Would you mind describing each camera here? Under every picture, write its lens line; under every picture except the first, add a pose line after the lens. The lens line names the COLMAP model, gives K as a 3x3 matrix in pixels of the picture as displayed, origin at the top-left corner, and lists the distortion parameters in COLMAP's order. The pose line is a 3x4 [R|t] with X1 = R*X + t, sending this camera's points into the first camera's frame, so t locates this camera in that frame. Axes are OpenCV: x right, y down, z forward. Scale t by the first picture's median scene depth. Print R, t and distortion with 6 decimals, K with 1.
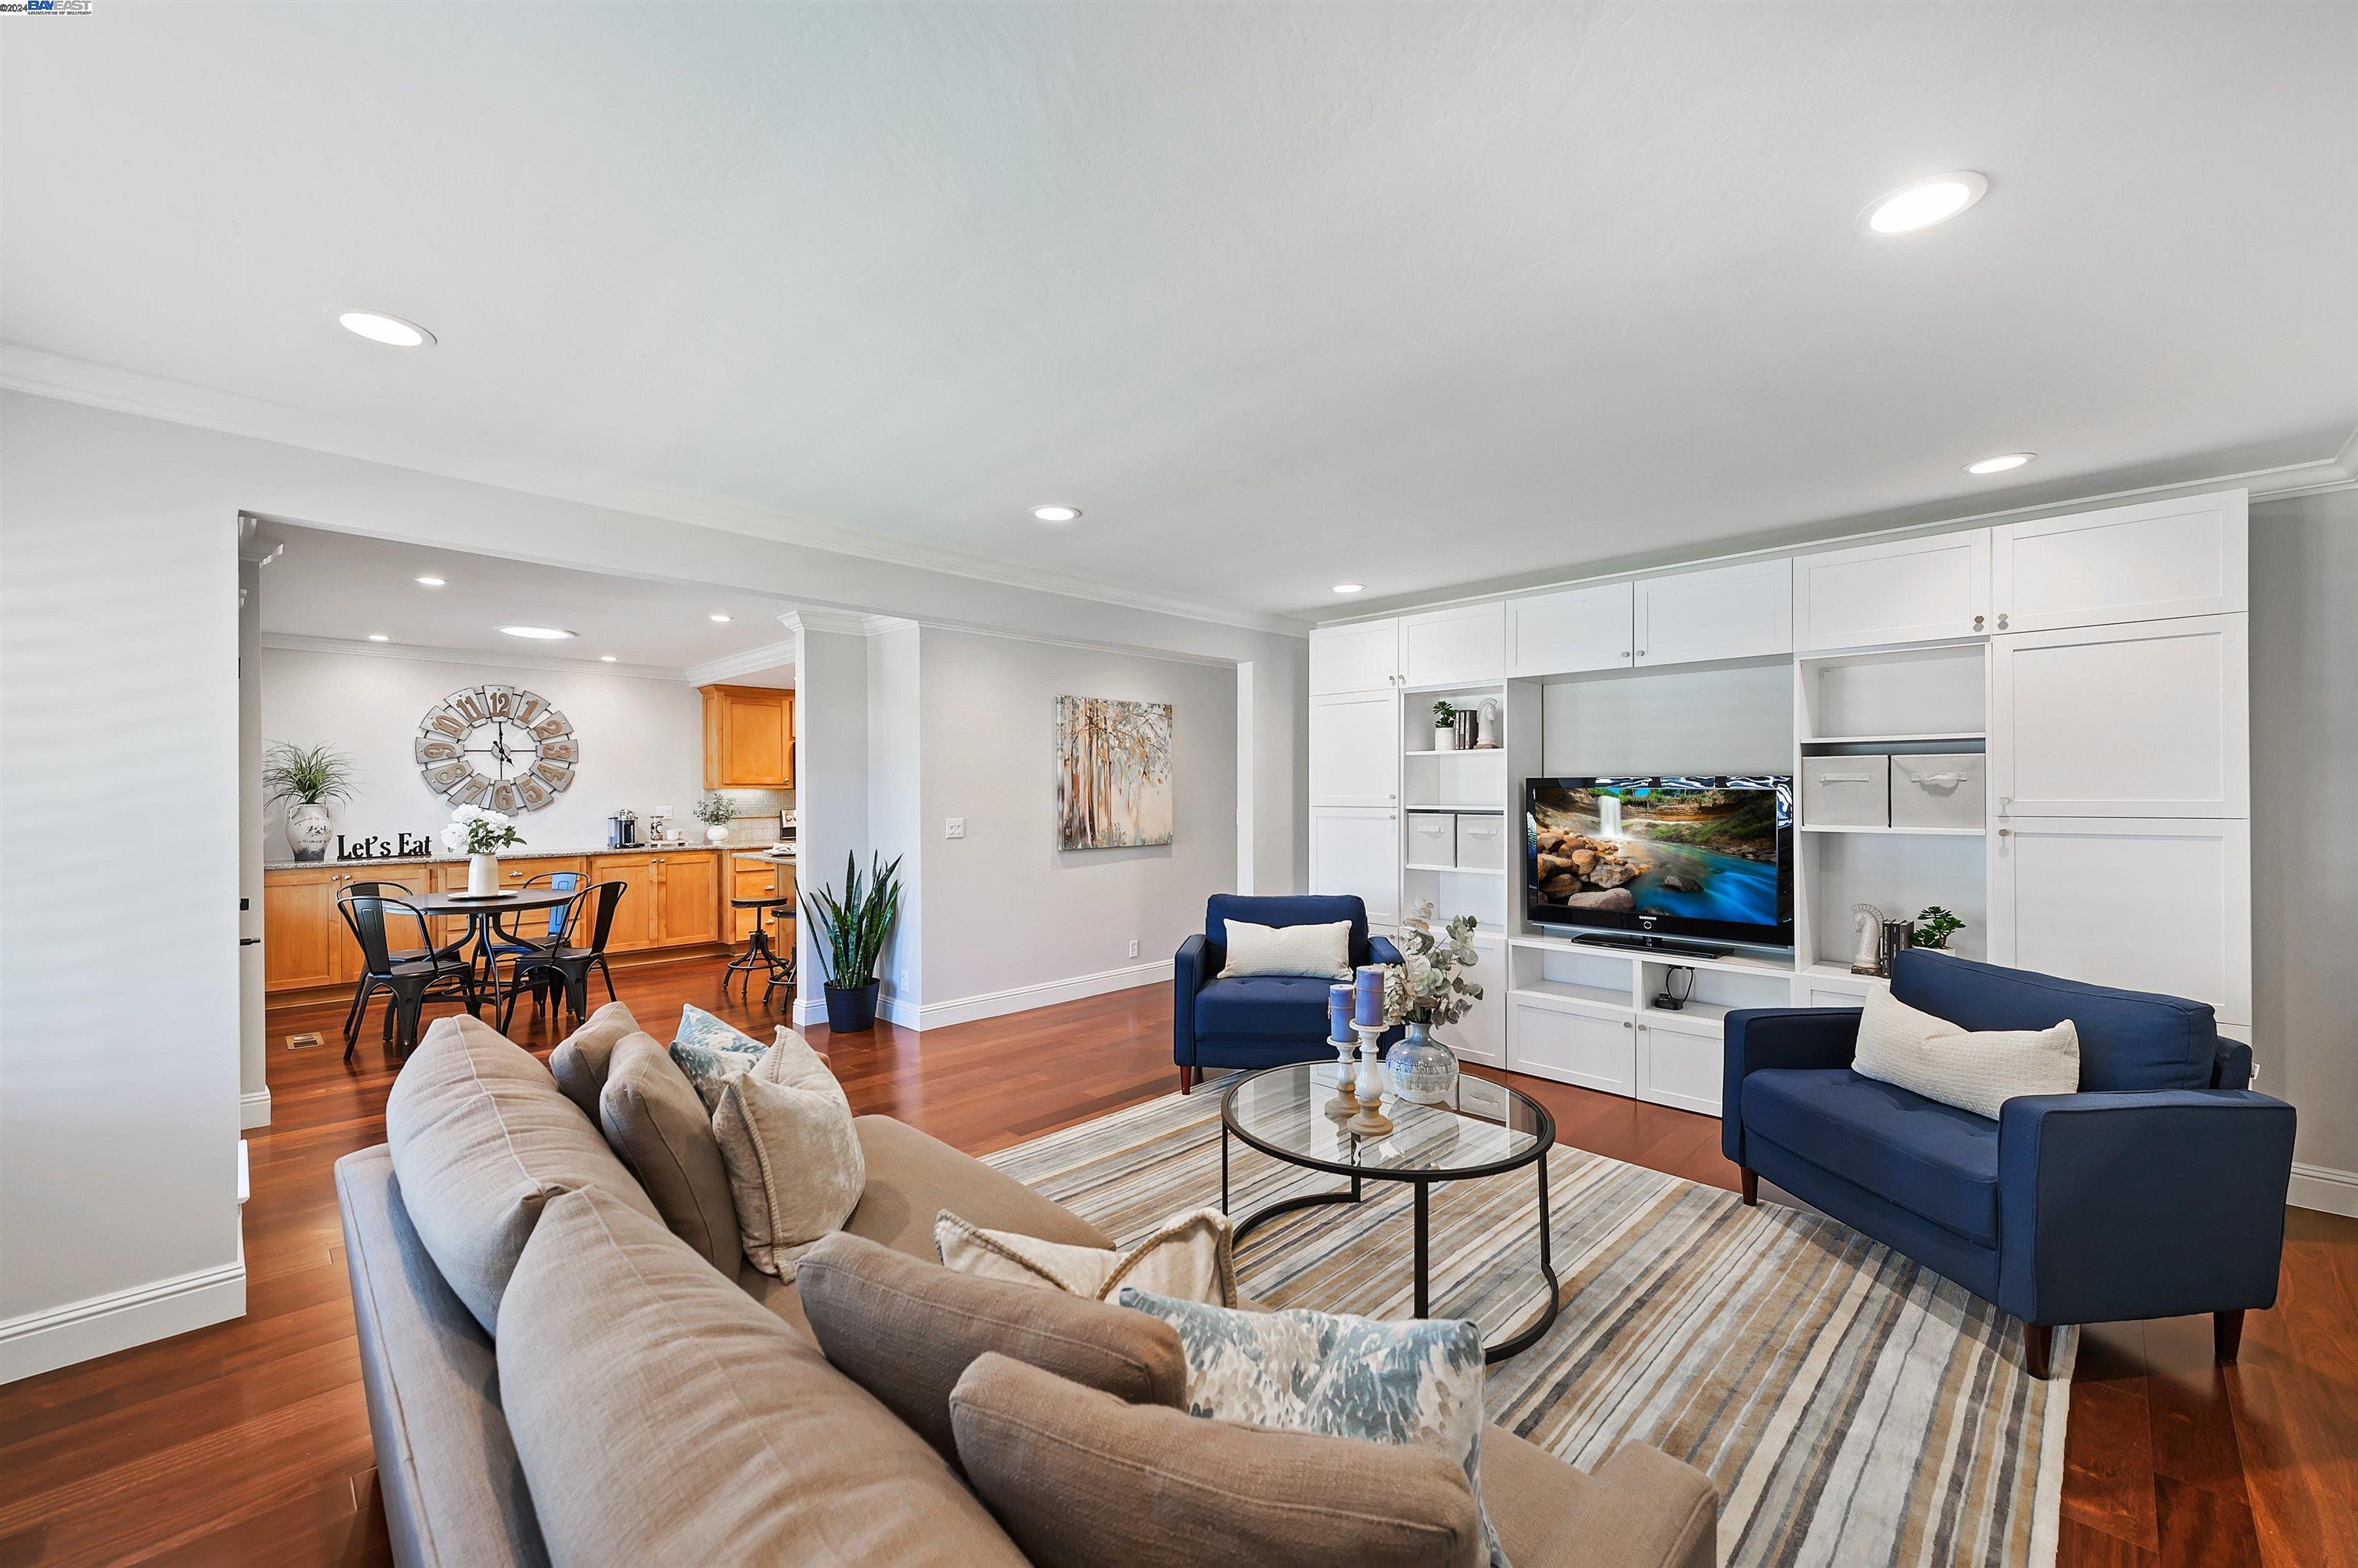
lens RADIAL K [[923.1, 0, 1214.1], [0, 923.1, 787.9], [0, 0, 1]] dist [0.007699, 0.000297]
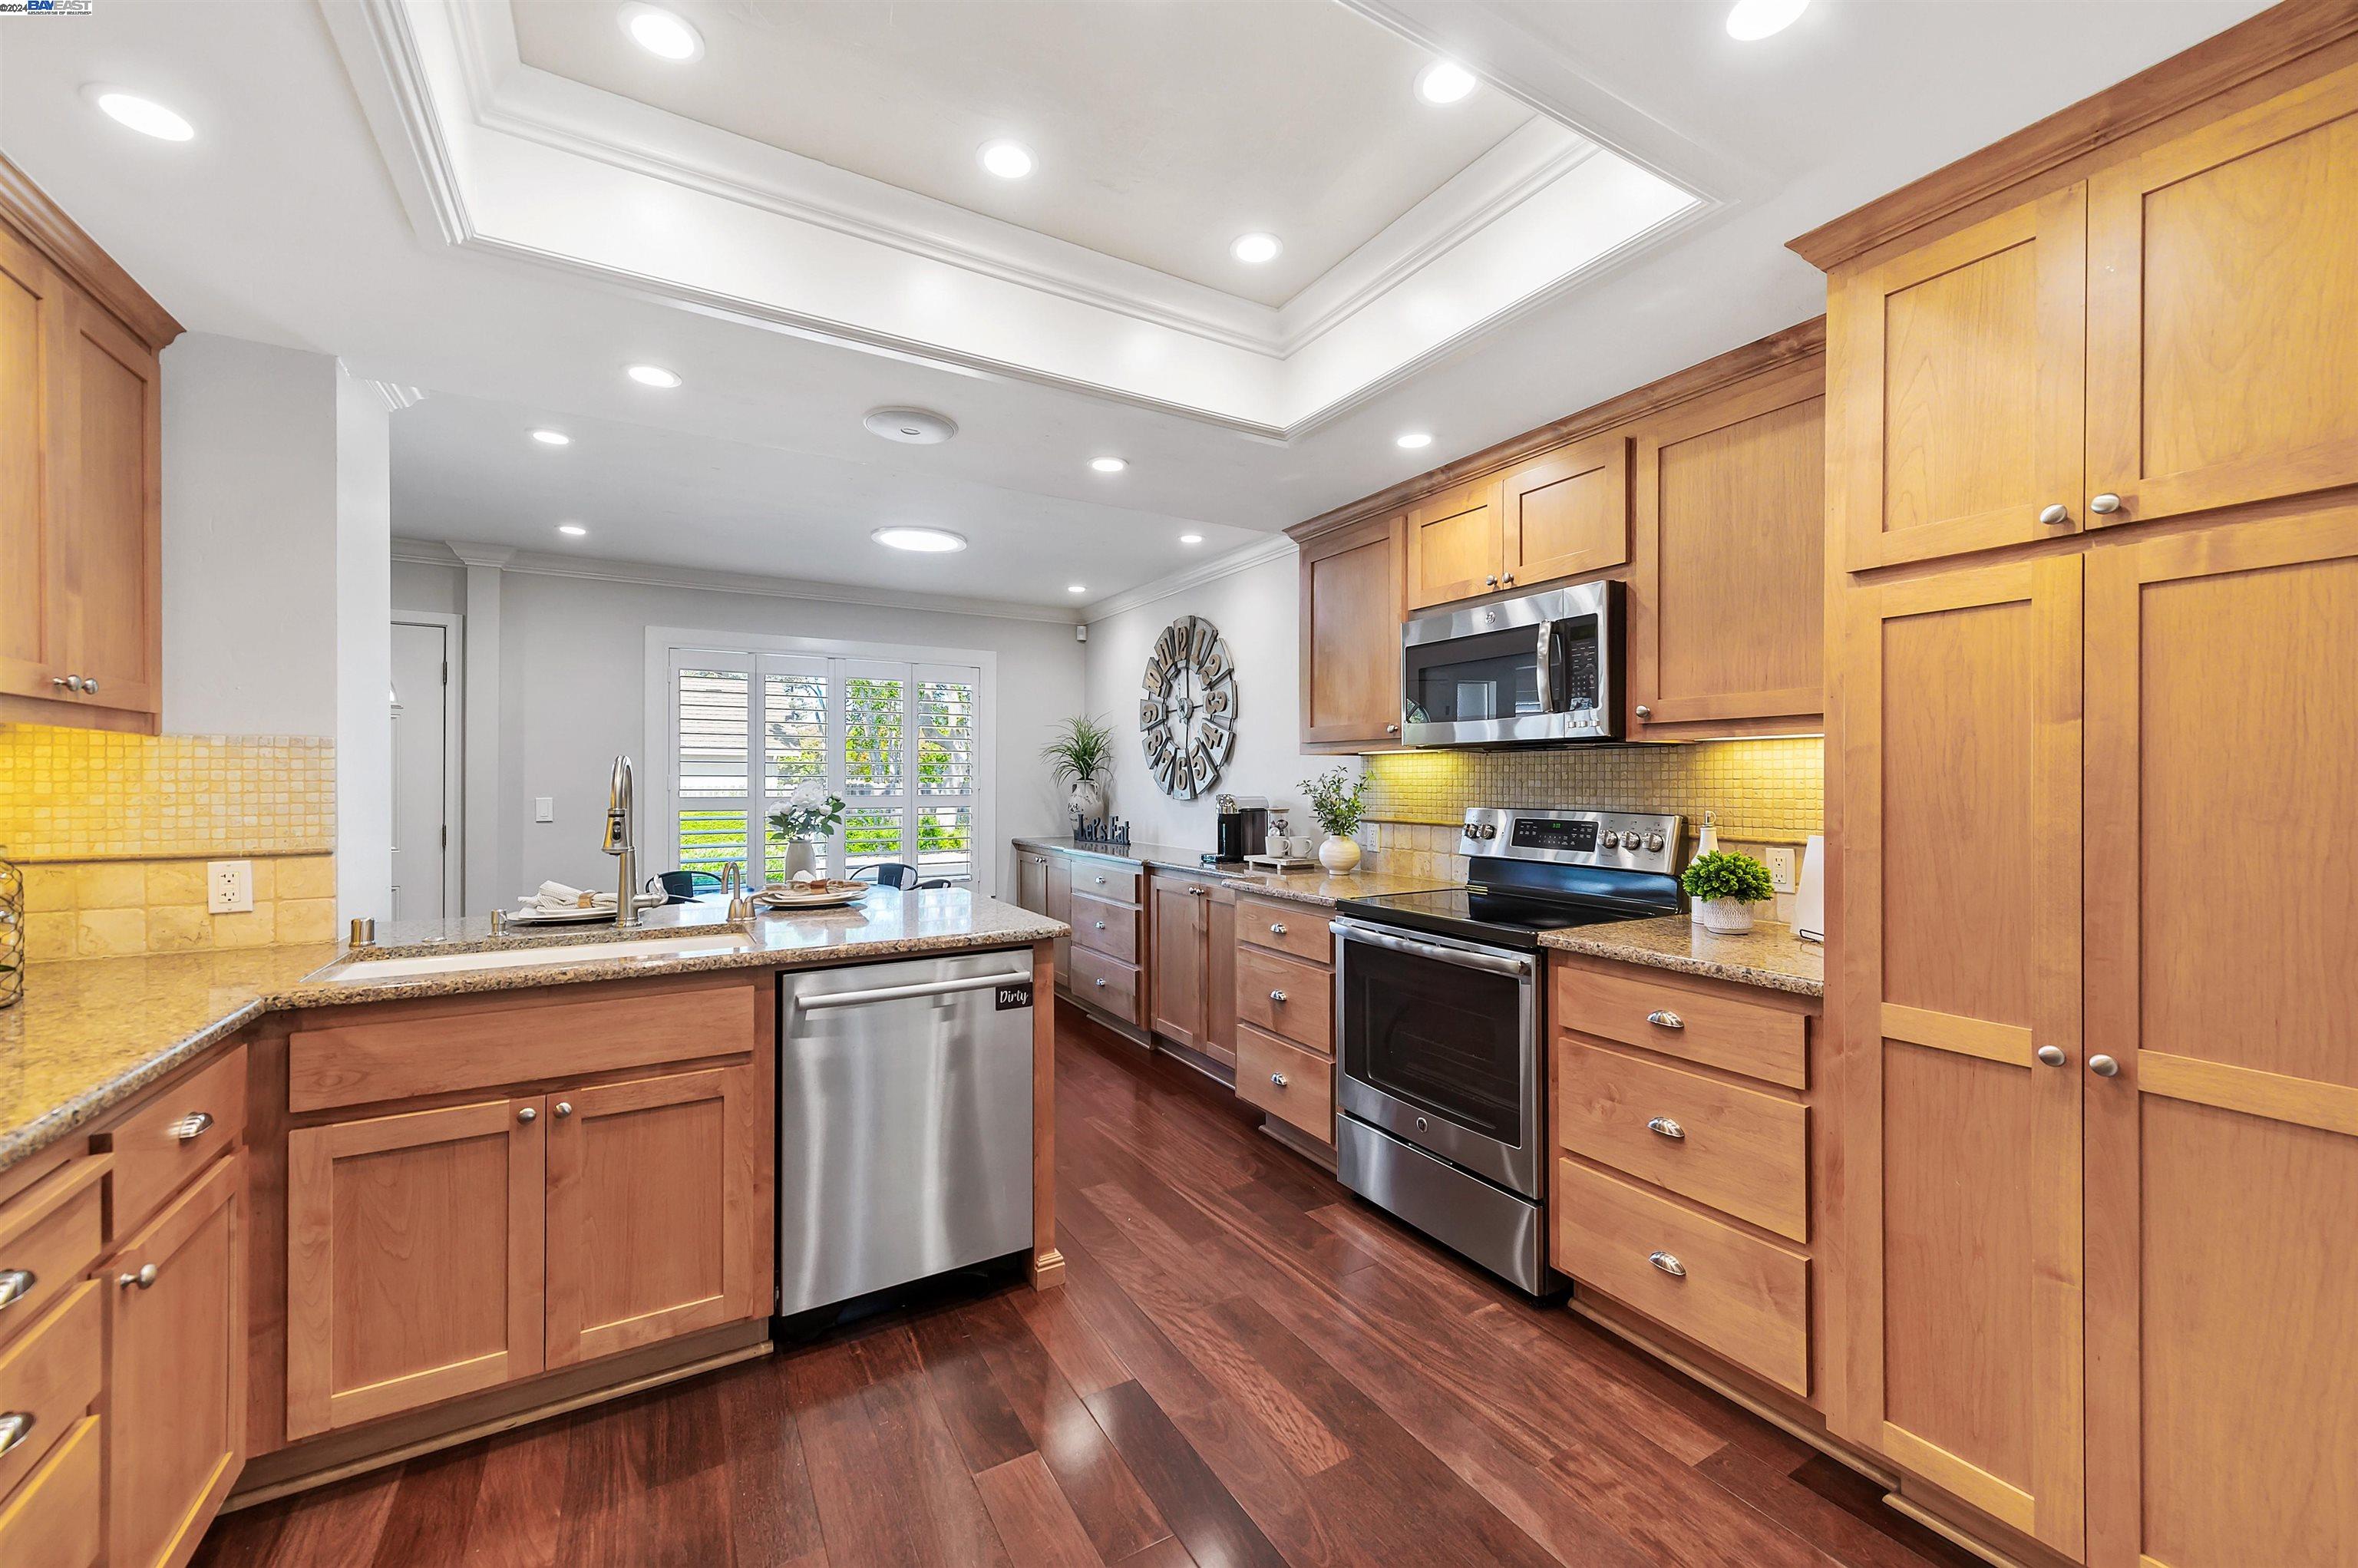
lens RADIAL K [[923.1, 0, 1195.8], [0, 923.1, 781.3], [0, 0, 1]] dist [0.007699, 0.000297]
pose [[-0.263816, 0.001905, -0.964571, -0.096722], [0.000224, 0.999998, 0.001913, 0.015332], [0.964573, 0.000289, -0.263816, 1.286306]]
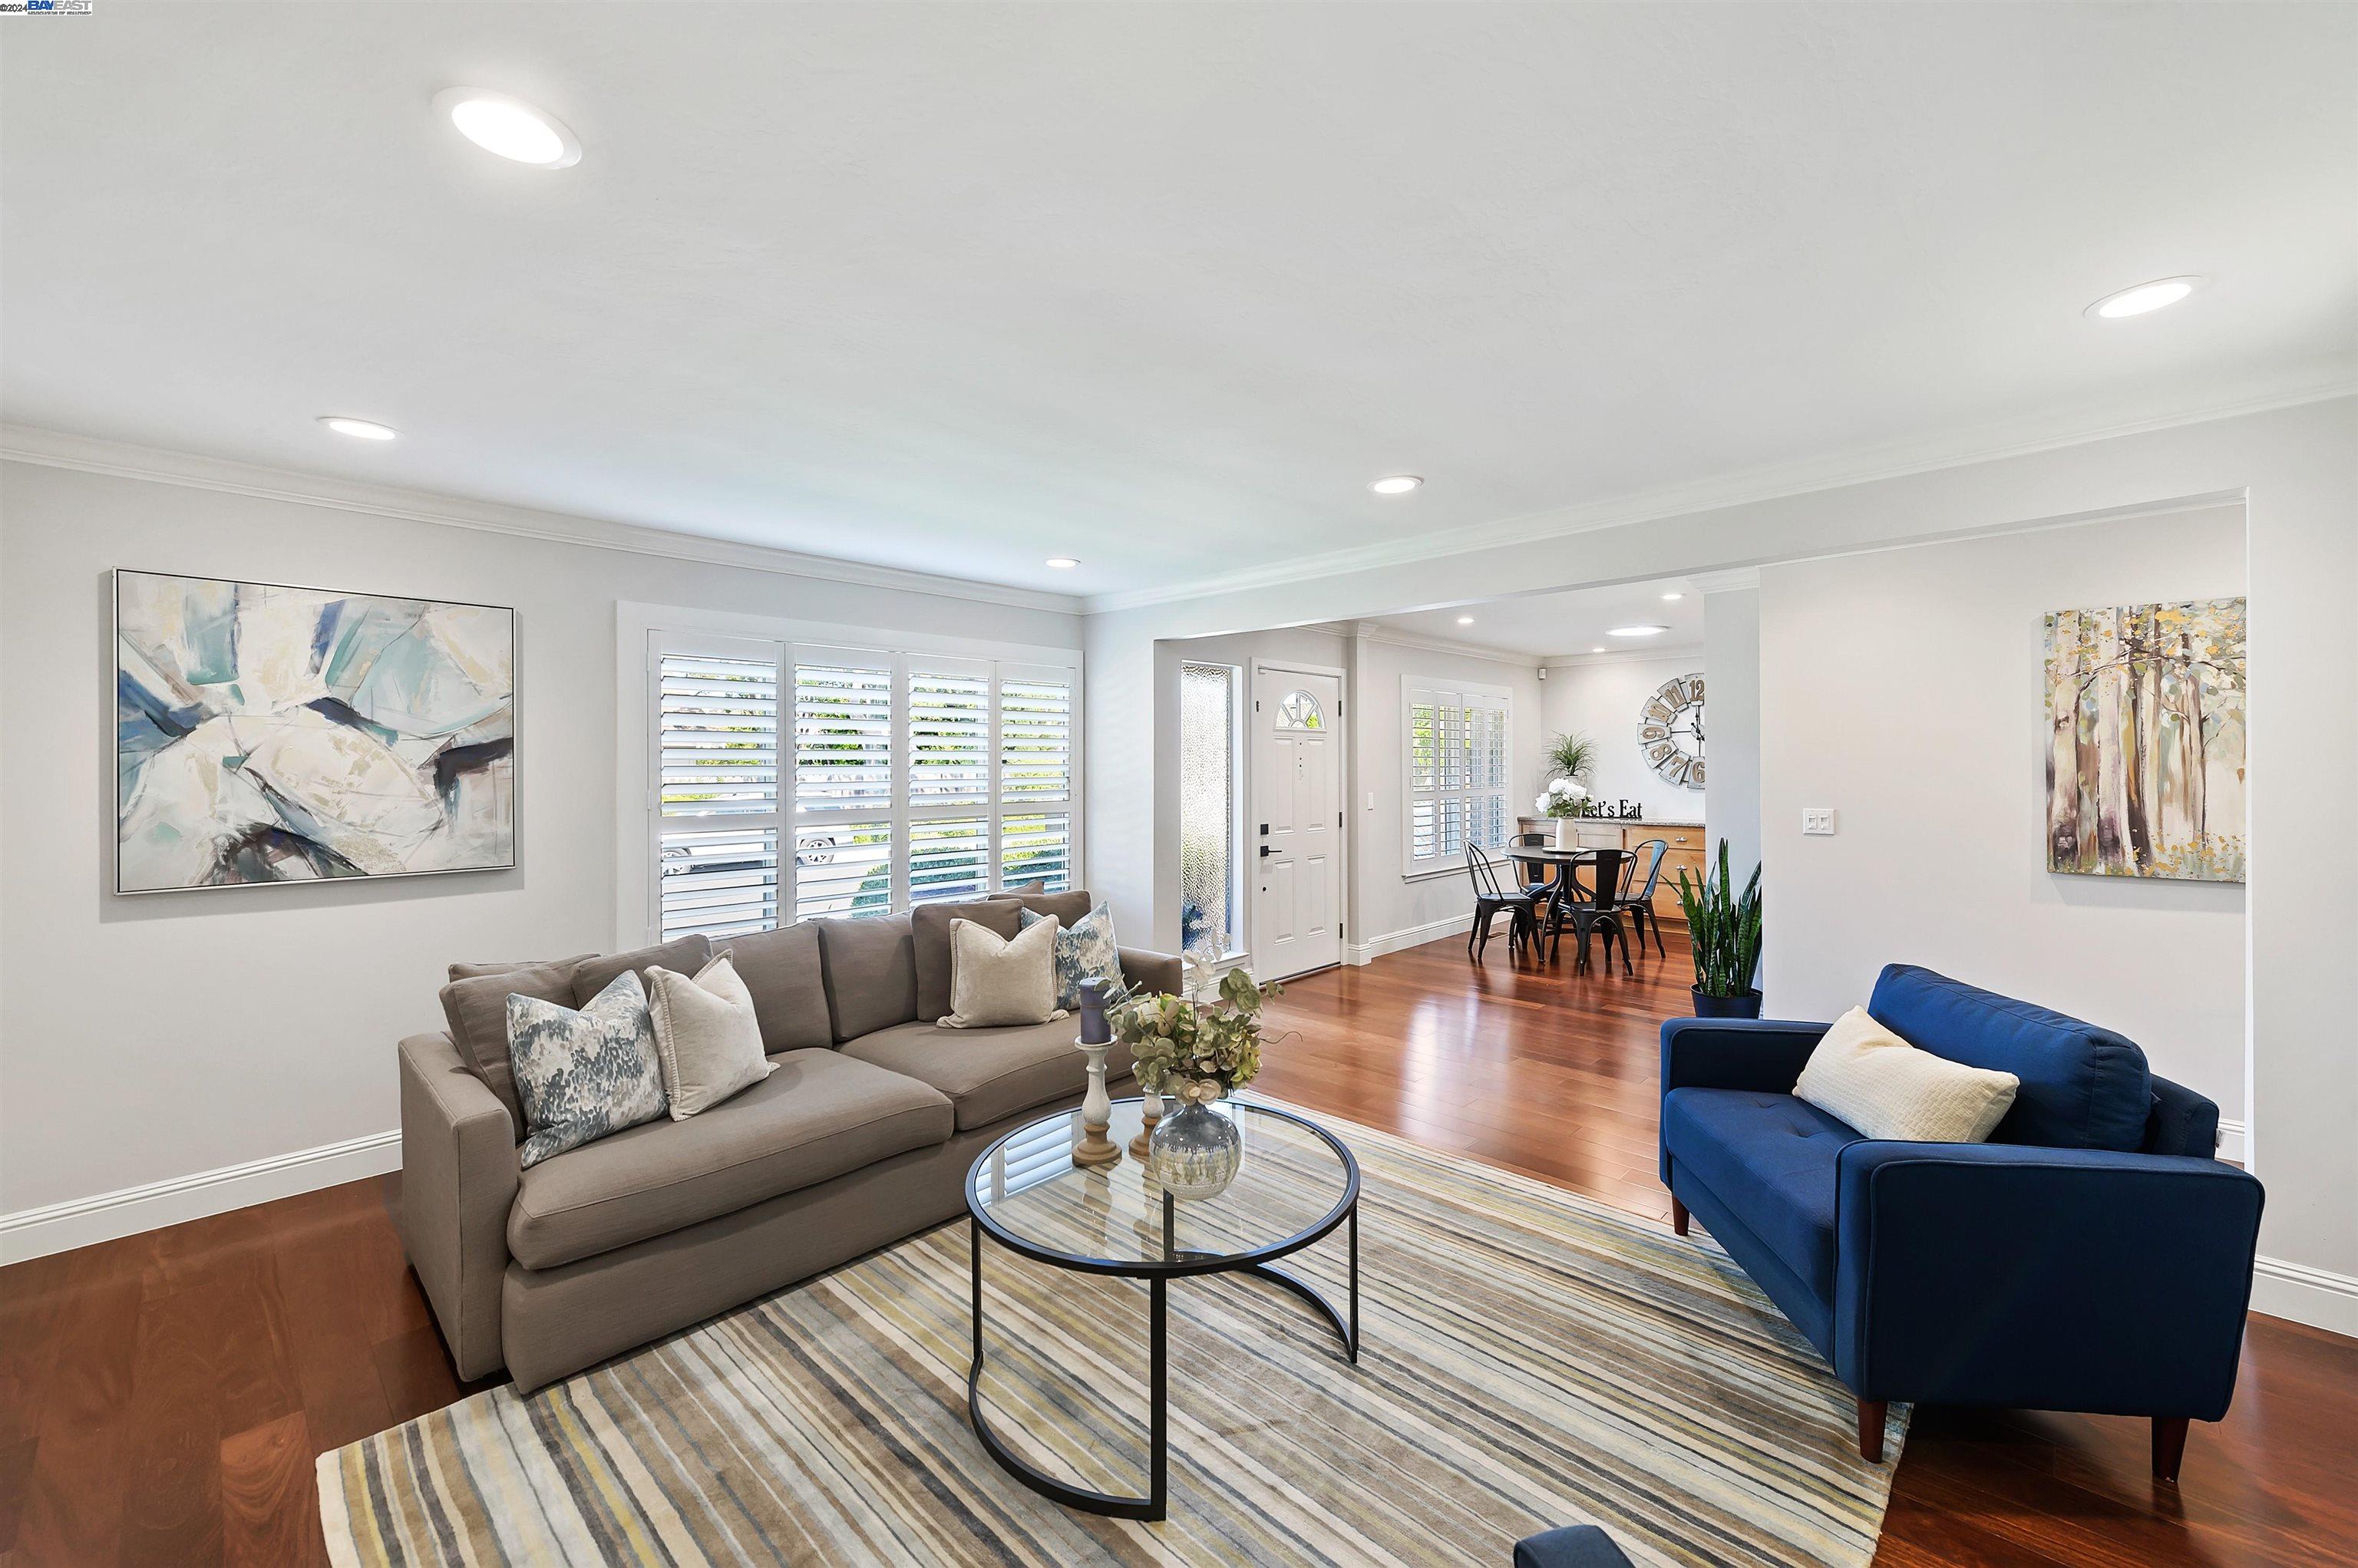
lens RADIAL K [[923.1, 0, 1177.3], [0, 923.1, 776.8], [0, 0, 1]] dist [0.007699, 0.000297]
pose [[0.004972, 0.015736, -0.999864, 0.385519], [0.007121, 0.999850, 0.015771, -0.006906], [0.999962, -0.007199, 0.004859, 0.385917]]
